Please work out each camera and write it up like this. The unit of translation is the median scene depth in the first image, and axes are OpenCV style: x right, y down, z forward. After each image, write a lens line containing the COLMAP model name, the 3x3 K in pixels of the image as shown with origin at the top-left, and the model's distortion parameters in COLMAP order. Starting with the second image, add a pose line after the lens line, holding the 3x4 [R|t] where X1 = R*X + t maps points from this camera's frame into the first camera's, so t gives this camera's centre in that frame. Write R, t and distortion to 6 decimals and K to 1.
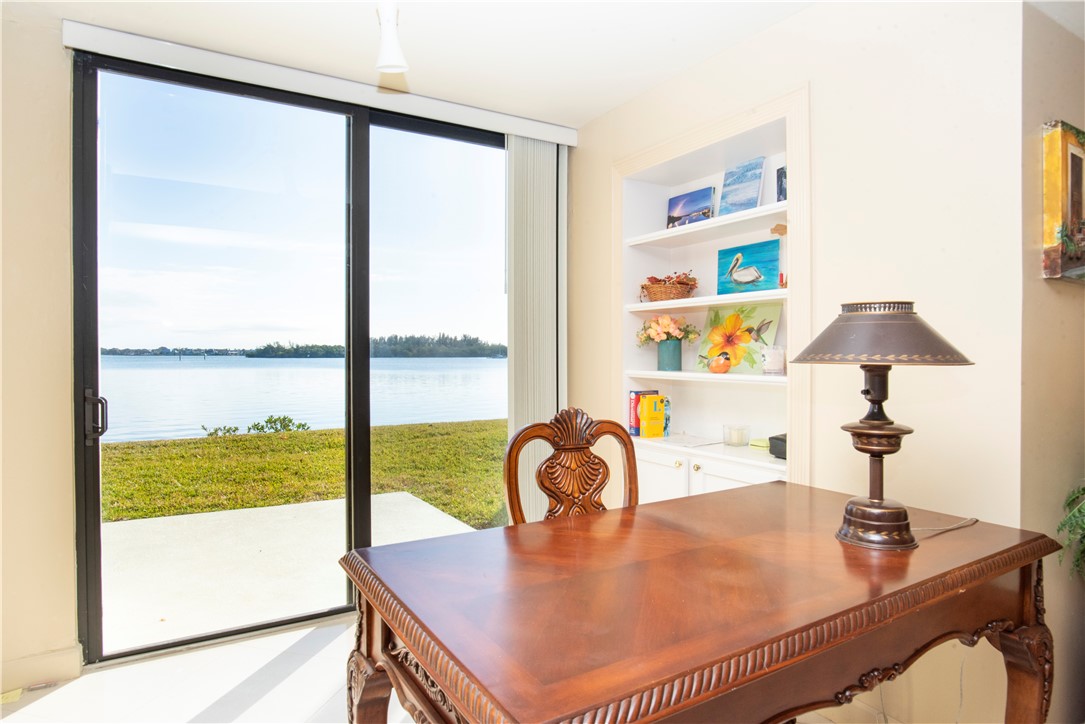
lens RADIAL K [[621.9, 0, 541.8], [0, 621.9, 354.3], [0, 0, 1]] dist [-0.040473, 0.015396]
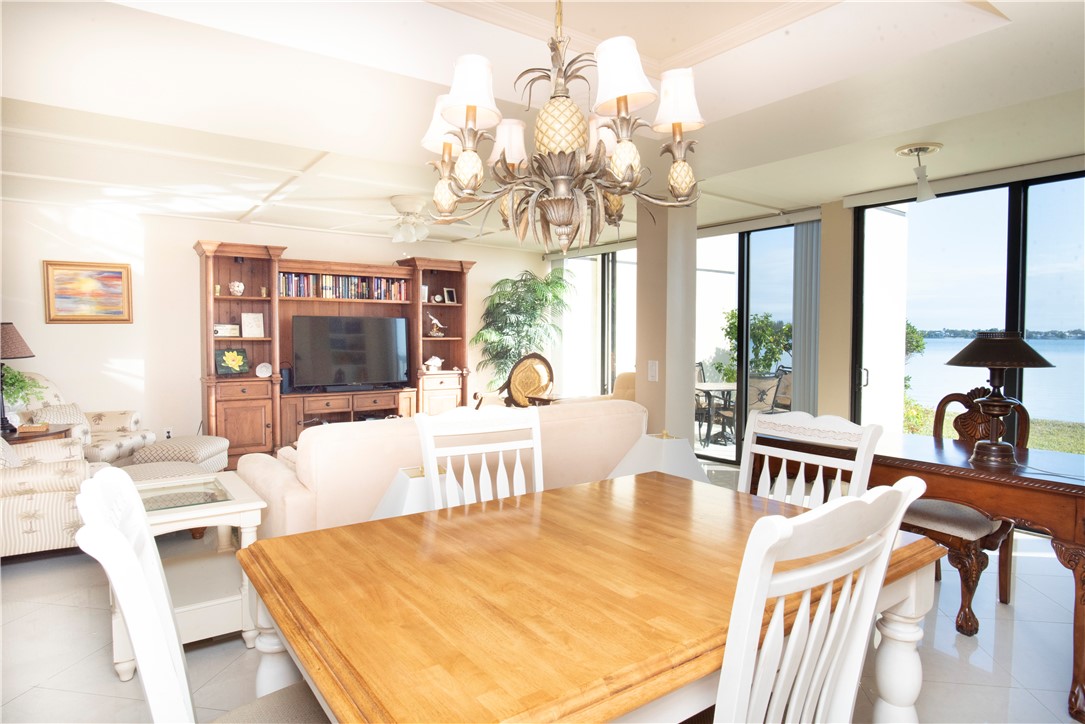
lens RADIAL K [[621.9, 0, 539.3], [0, 621.9, 358.8], [0, 0, 1]] dist [-0.040473, 0.015396]
pose [[0.085547, 0.037393, -0.995632, 1.089996], [-0.004596, 0.999300, 0.037136, -0.032702], [0.996324, 0.001399, 0.085659, -0.230322]]
